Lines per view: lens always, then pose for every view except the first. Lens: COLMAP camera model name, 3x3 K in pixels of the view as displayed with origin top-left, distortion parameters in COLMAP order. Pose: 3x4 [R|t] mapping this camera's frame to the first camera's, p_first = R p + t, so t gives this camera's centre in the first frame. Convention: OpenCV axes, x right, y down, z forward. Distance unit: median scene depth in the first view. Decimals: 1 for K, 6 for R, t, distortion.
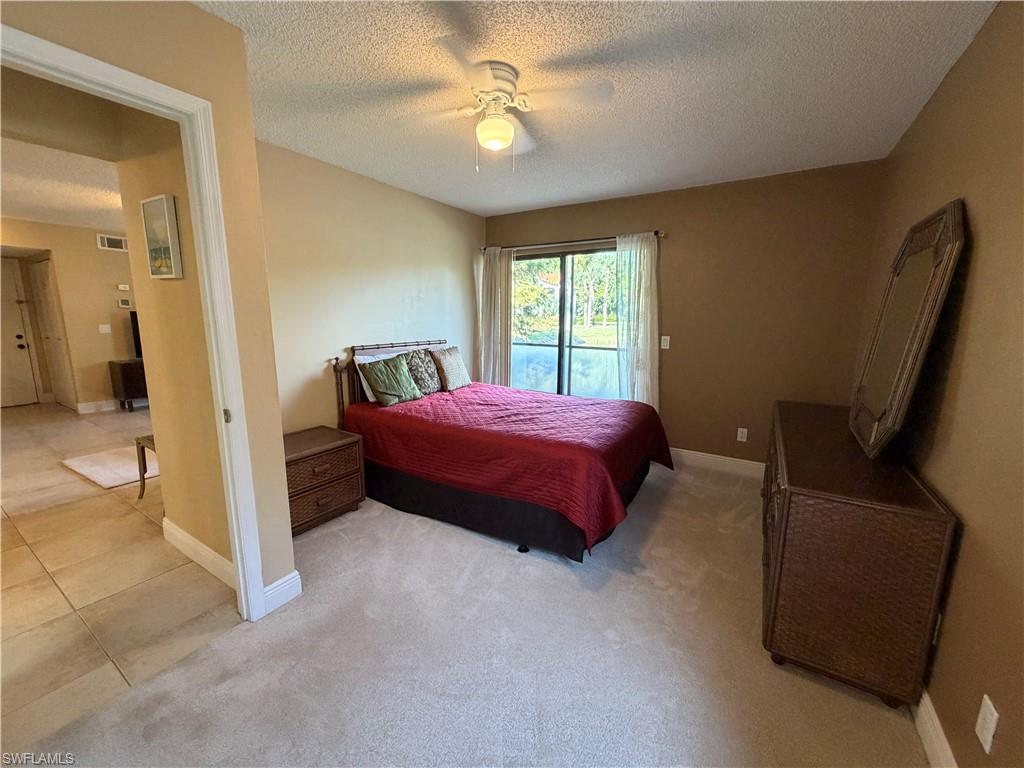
lens RADIAL K [[406.6, 0, 513.5], [0, 406.6, 383.6], [0, 0, 1]] dist [-0.000330, 0.000083]
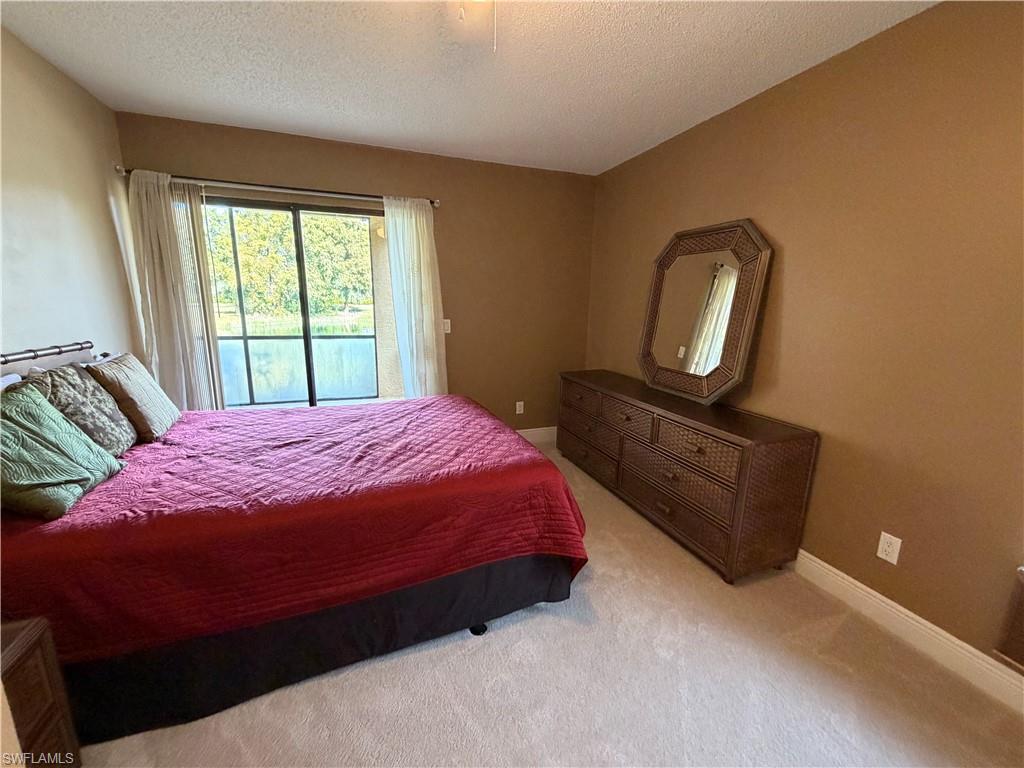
lens RADIAL K [[406.6, 0, 508.4], [0, 406.6, 381.8], [0, 0, 1]] dist [-0.000330, 0.000083]
pose [[0.616674, -0.152131, 0.772379, -0.351454], [0.120678, 0.987821, 0.098216, -0.066127], [-0.777914, 0.032642, 0.627523, 0.416442]]
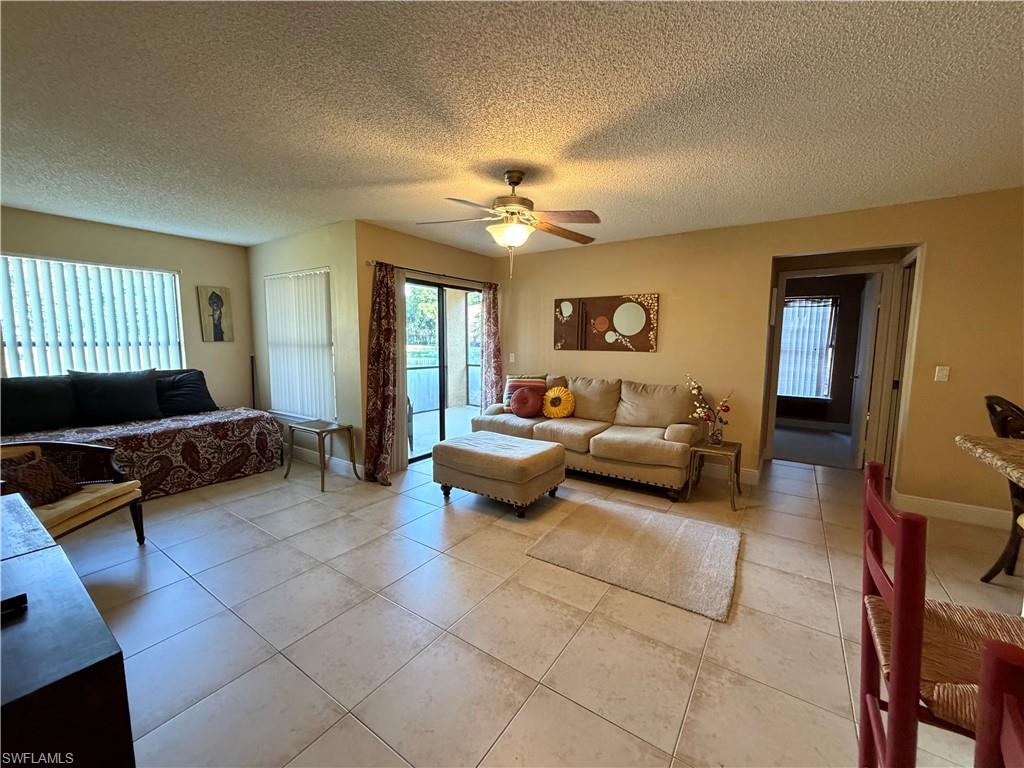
lens RADIAL K [[406.6, 0, 509.5], [0, 406.6, 383.1], [0, 0, 1]] dist [-0.000330, 0.000083]
pose [[0.046947, -0.111693, 0.992633, -1.941700], [0.162160, 0.981399, 0.102760, -0.257736], [-0.985647, 0.156141, 0.064186, 1.432203]]
